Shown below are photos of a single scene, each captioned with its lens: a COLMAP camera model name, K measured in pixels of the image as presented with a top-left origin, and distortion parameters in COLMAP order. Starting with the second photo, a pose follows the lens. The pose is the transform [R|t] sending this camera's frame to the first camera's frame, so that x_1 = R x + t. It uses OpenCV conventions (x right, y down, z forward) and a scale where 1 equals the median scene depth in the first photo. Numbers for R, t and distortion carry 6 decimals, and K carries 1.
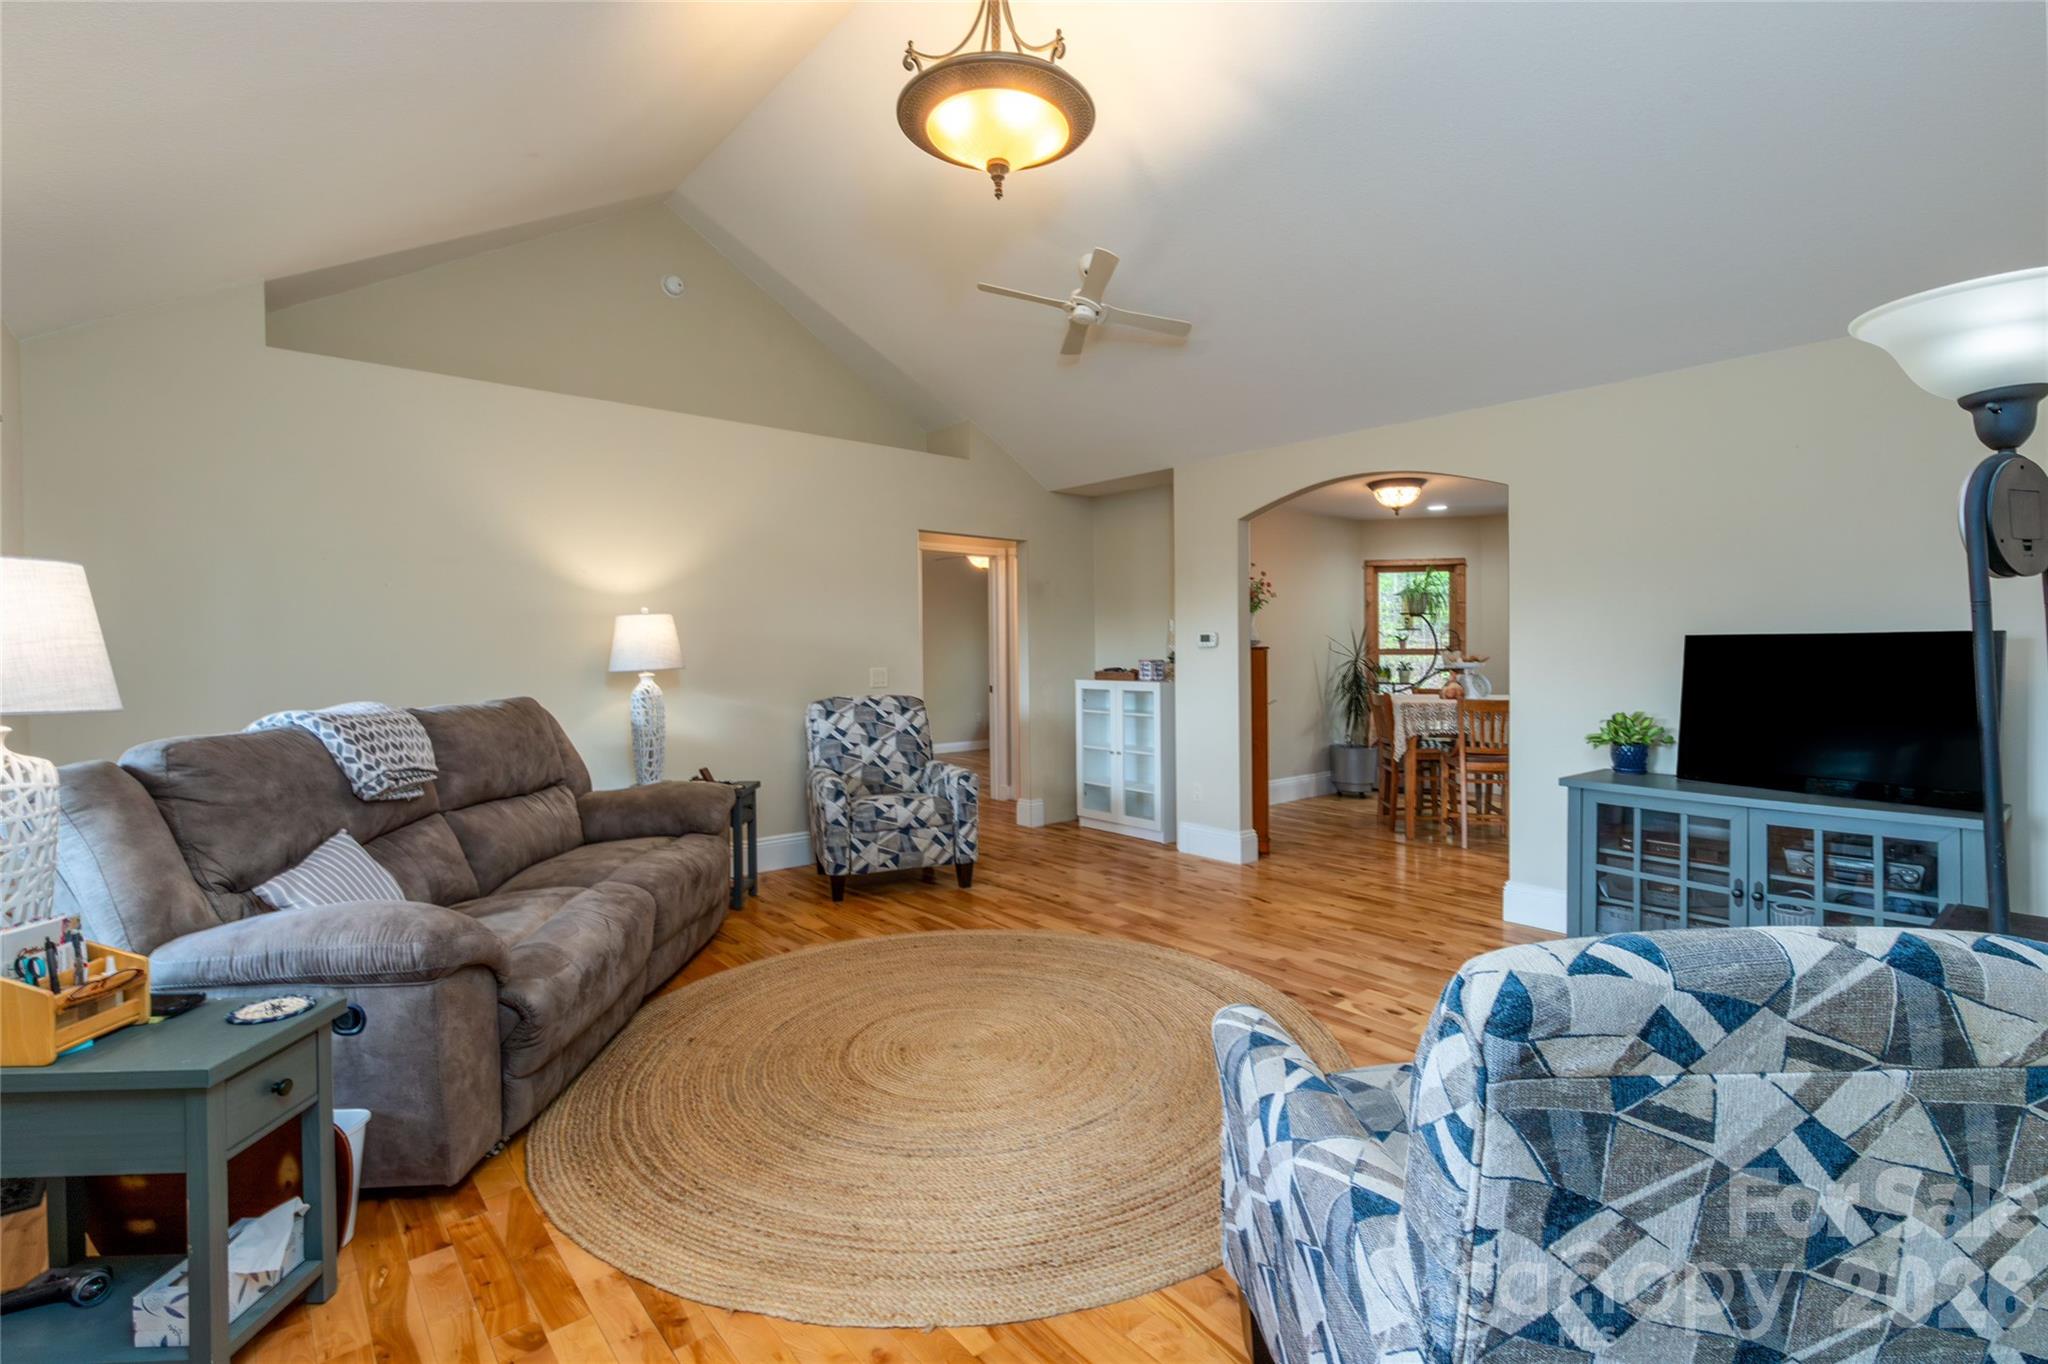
lens RADIAL K [[951.9, 0, 1026.4], [0, 951.9, 648.2], [0, 0, 1]] dist [0.000362, -0.000296]
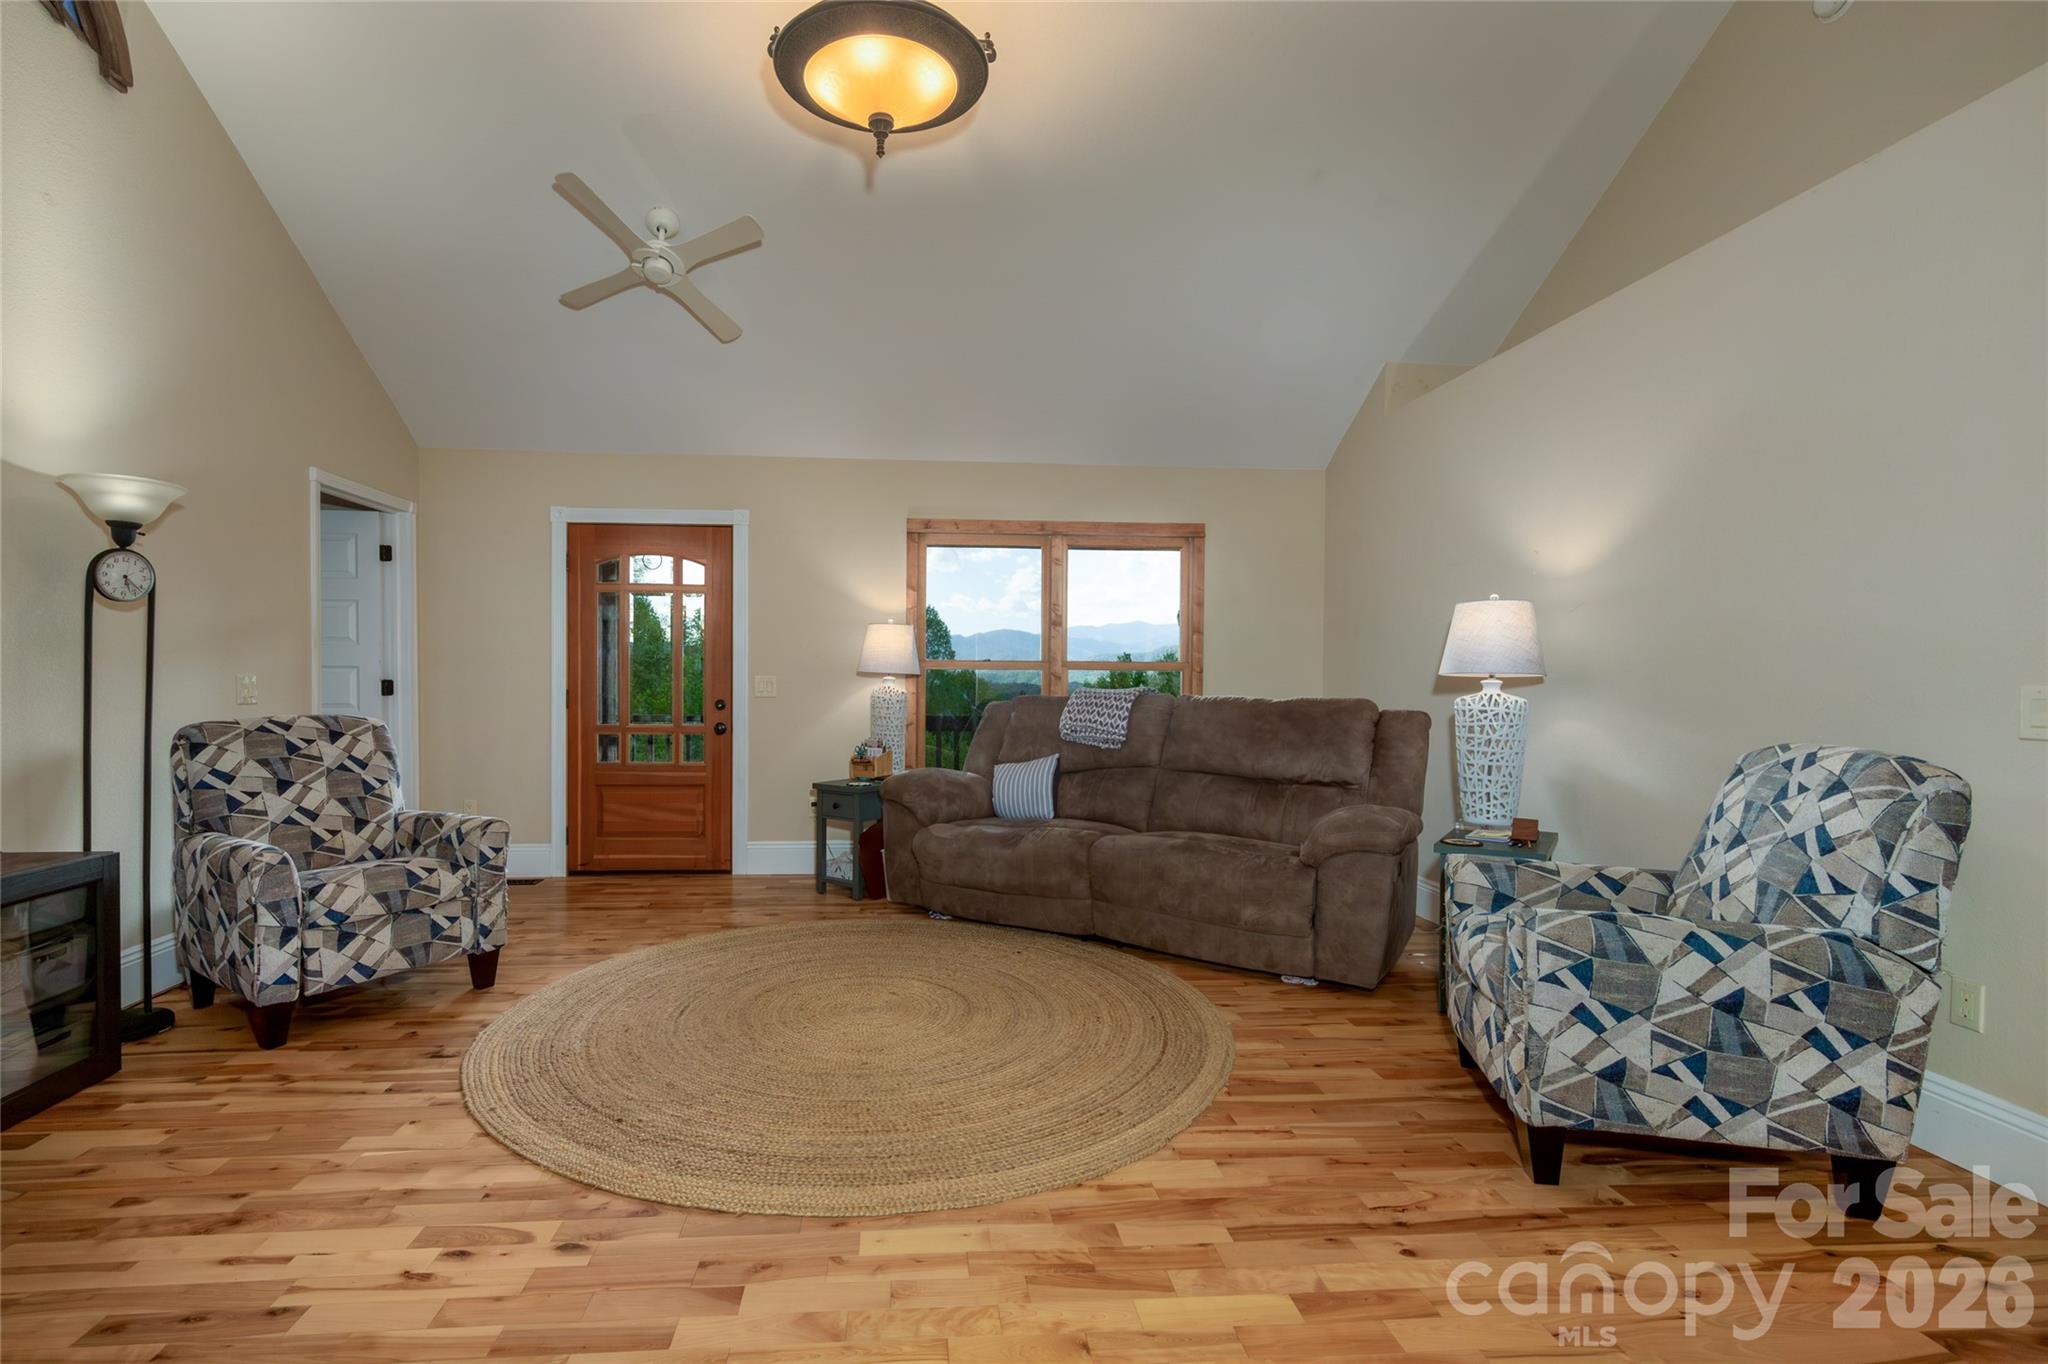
lens RADIAL K [[966.6, 0, 982.9], [0, 966.6, 684.2], [0, 0, 1]] dist [0.004182, 0.000682]
pose [[-0.595986, 0.007928, -0.802956, 0.553360], [-0.004318, 0.999905, 0.013078, 0.025109], [0.802983, 0.011261, -0.595895, 1.332157]]
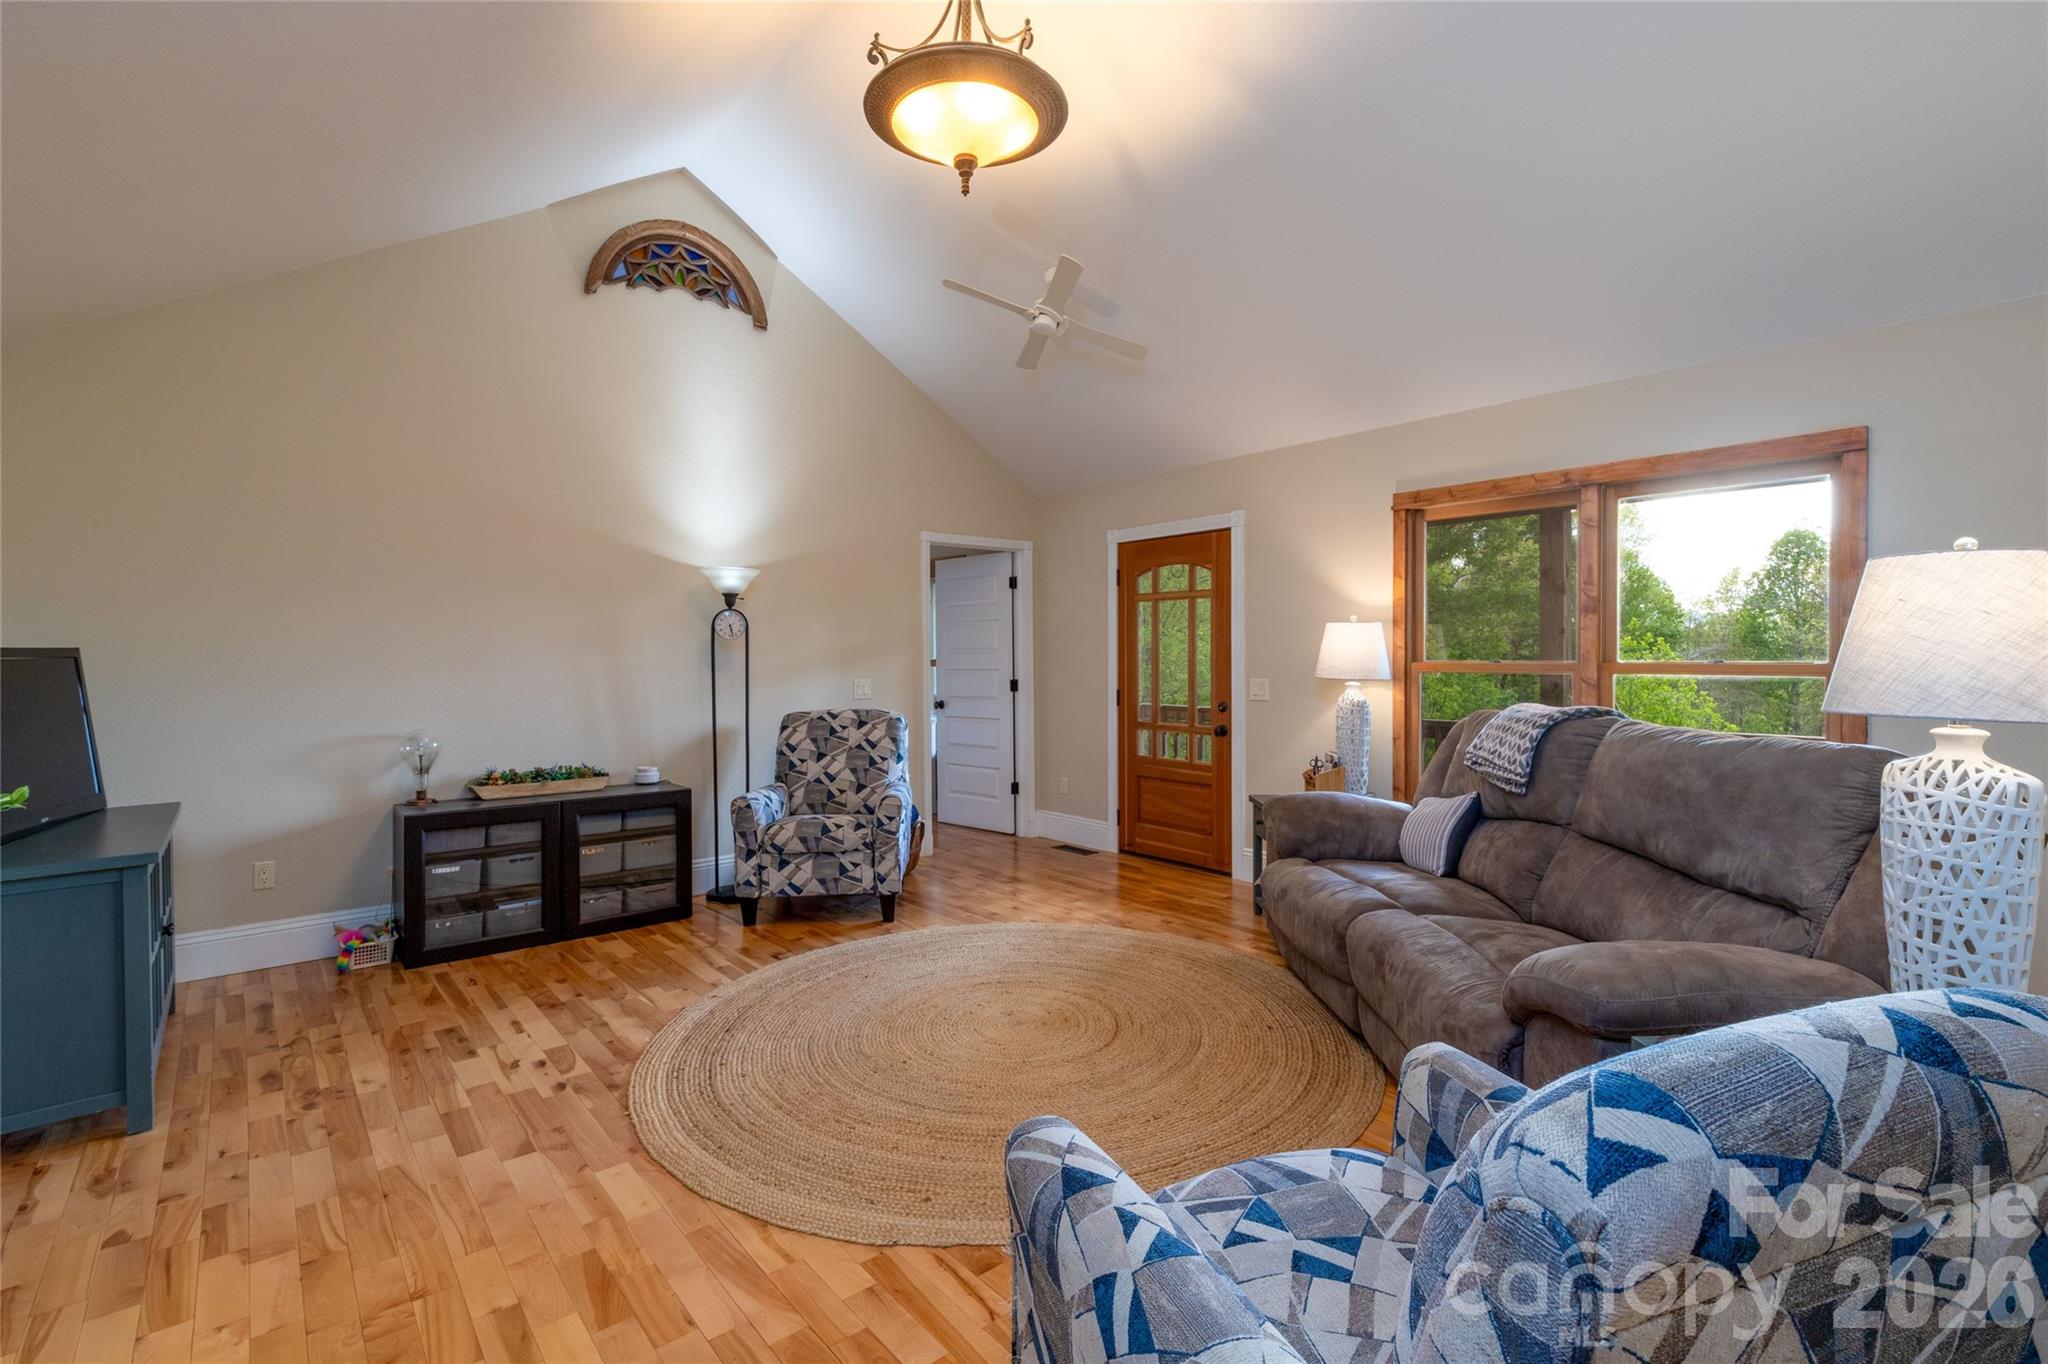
lens RADIAL K [[951.9, 0, 1026.4], [0, 951.9, 648.2], [0, 0, 1]] dist [0.000362, -0.000296]
pose [[-0.999715, 0.010925, 0.021237, -0.086181], [0.010794, 0.999922, -0.006292, -0.004953], [-0.021305, -0.006061, -0.999755, 1.590429]]
